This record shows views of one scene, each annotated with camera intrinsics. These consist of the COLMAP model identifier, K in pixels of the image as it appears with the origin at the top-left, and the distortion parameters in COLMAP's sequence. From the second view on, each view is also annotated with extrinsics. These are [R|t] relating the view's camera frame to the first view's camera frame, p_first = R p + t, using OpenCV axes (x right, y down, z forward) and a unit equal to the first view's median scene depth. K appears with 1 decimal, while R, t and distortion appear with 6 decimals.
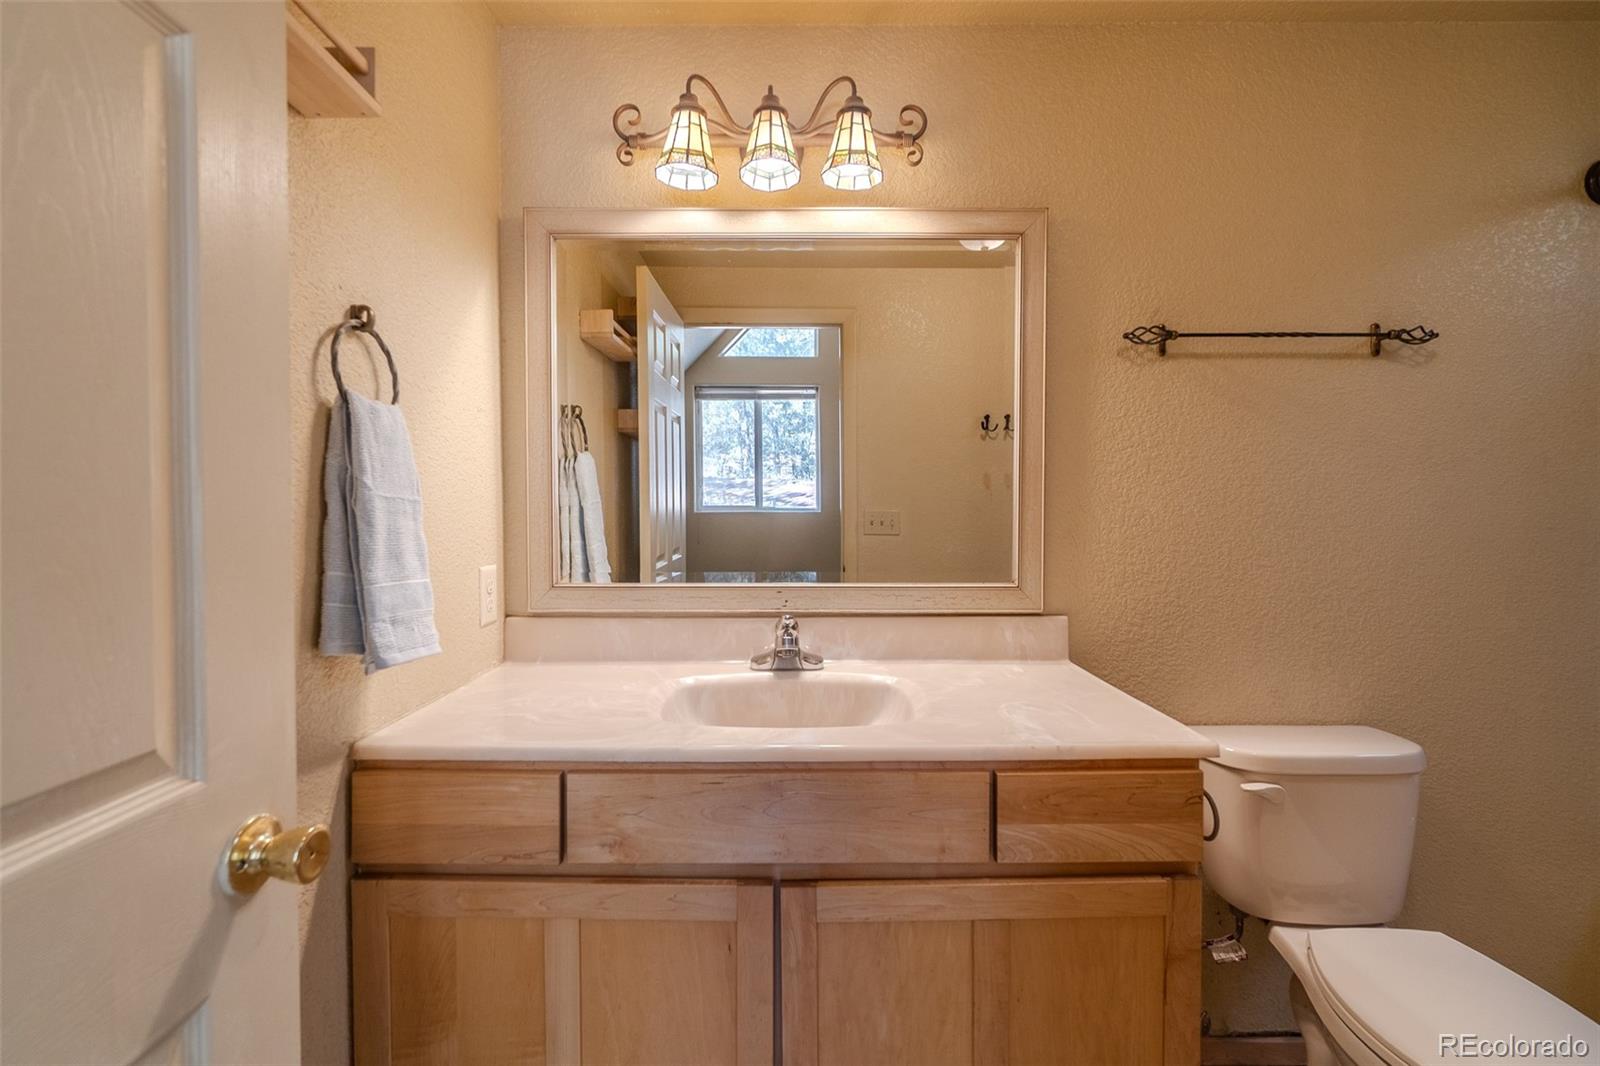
lens RADIAL K [[694.7, 0, 797.6], [0, 694.7, 525.7], [0, 0, 1]] dist [-0.001853, 0.000374]
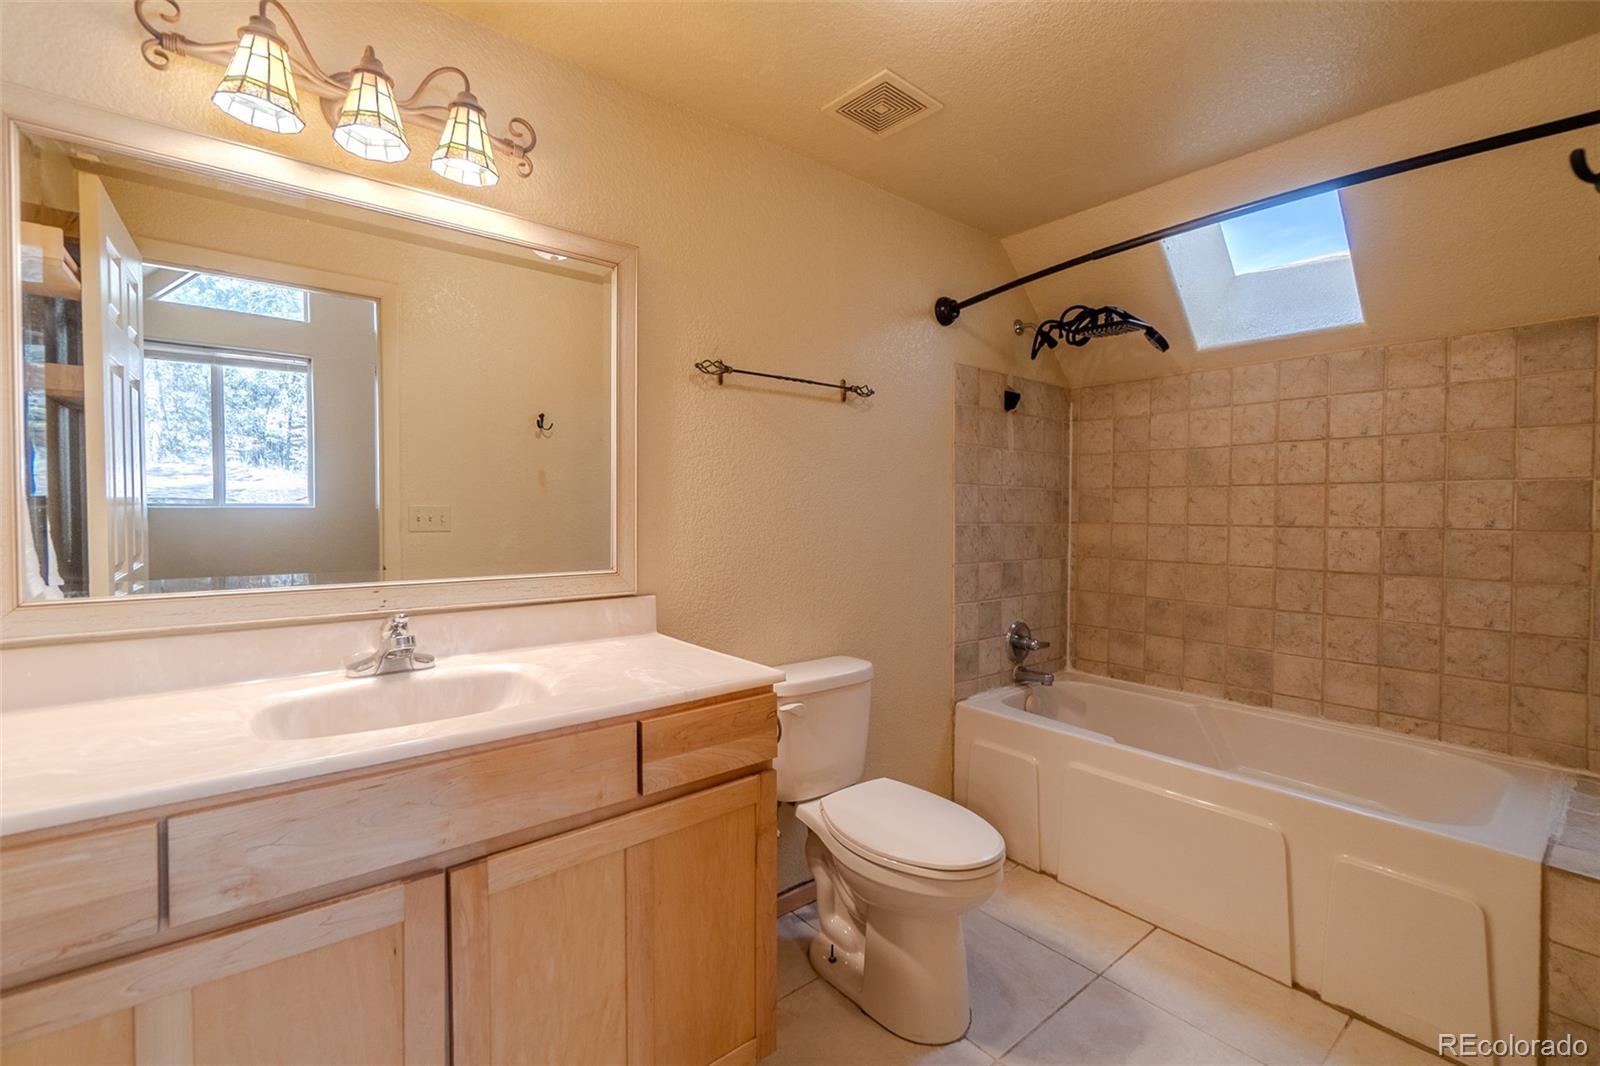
lens RADIAL K [[693.0, 0, 796.7], [0, 693.0, 523.1], [0, 0, 1]] dist [-0.002766, -0.000469]
pose [[0.774898, -0.008803, 0.632025, -0.189896], [0.008802, 0.999956, 0.003136, 0.006467], [-0.632025, 0.003133, 0.774942, -0.077128]]
